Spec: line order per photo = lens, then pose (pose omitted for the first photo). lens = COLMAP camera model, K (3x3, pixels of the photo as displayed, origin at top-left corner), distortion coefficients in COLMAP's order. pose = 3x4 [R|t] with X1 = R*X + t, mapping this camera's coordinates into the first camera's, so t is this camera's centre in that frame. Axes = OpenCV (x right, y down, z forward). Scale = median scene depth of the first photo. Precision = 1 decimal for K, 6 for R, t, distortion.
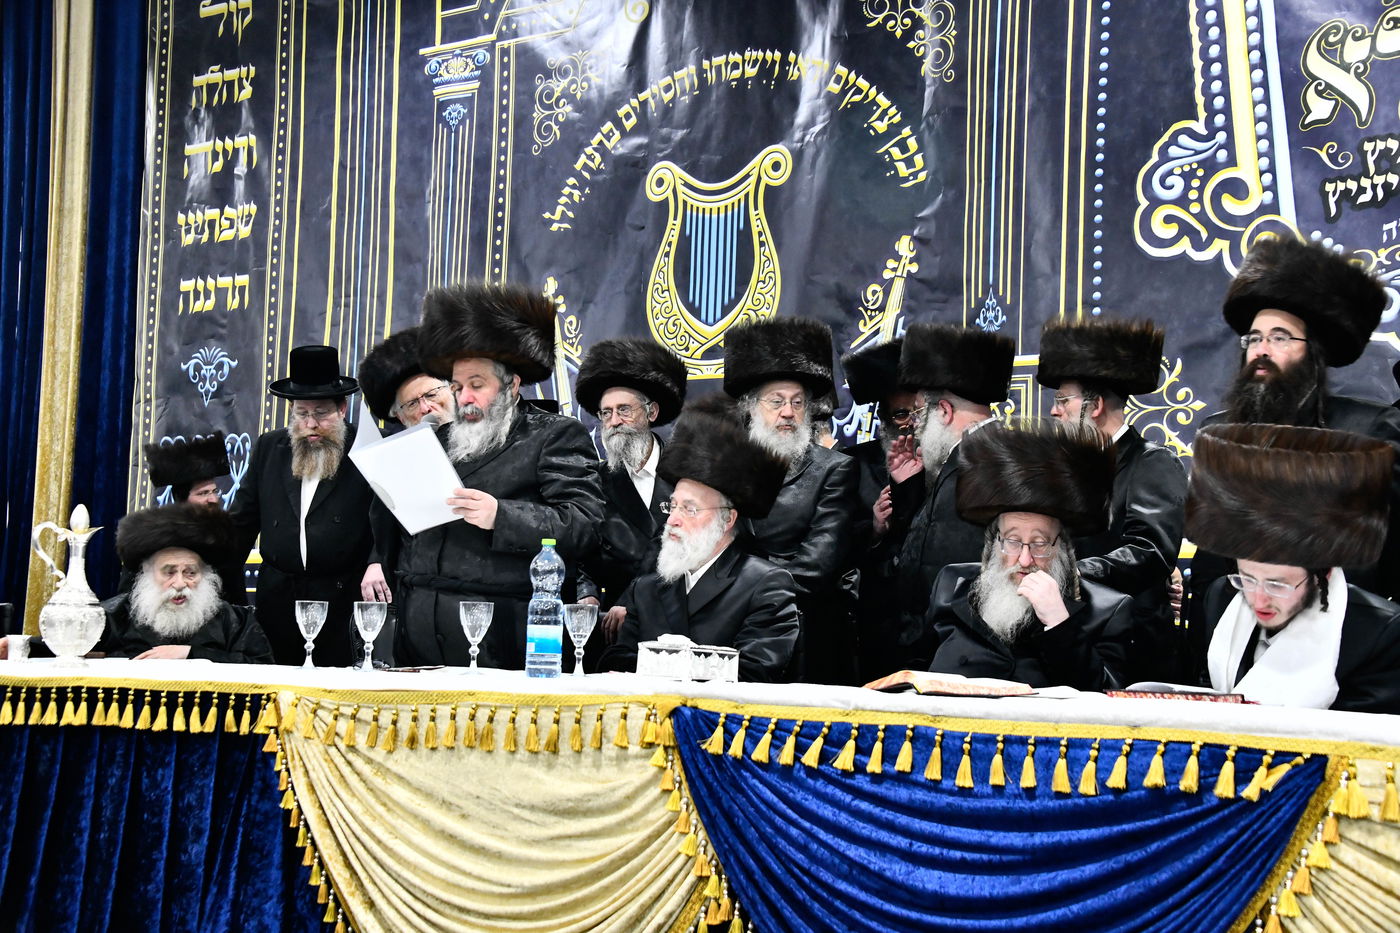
lens RADIAL K [[1792.2, 0, 701.9], [0, 1792.2, 485.2], [0, 0, 1]] dist [0.079595, 0.553452]
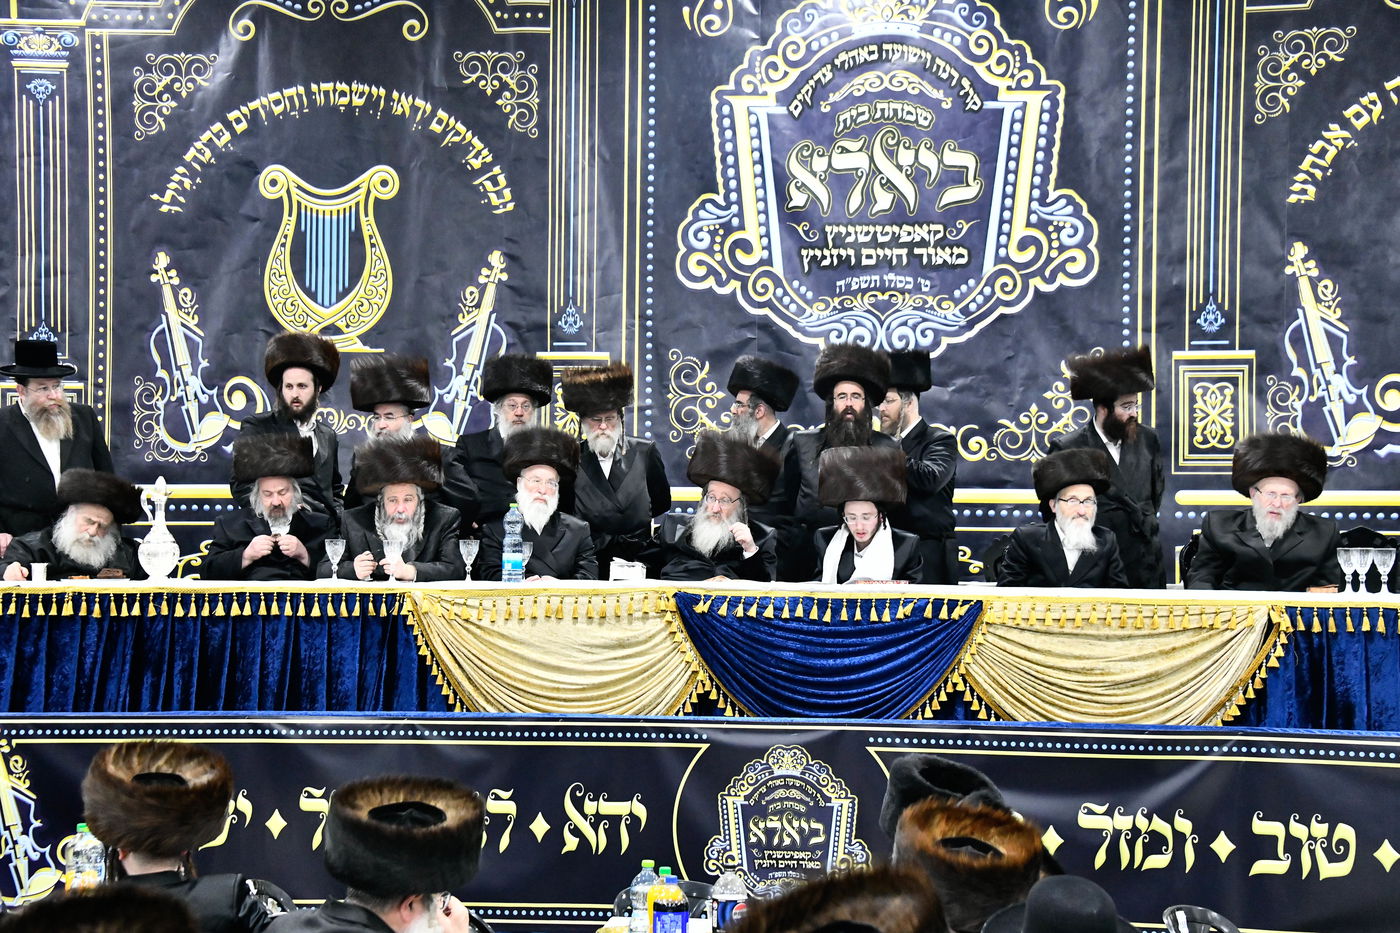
lens RADIAL K [[2328.8, 0, 700.0], [0, 2328.8, 466.5], [0, 0, 1]] dist [0.528860, 0.051018]
pose [[0.901217, 0.004275, 0.433347, -0.500096], [-0.024421, 0.998863, 0.040935, -0.056953], [-0.432680, -0.047474, 0.900297, -0.616804]]
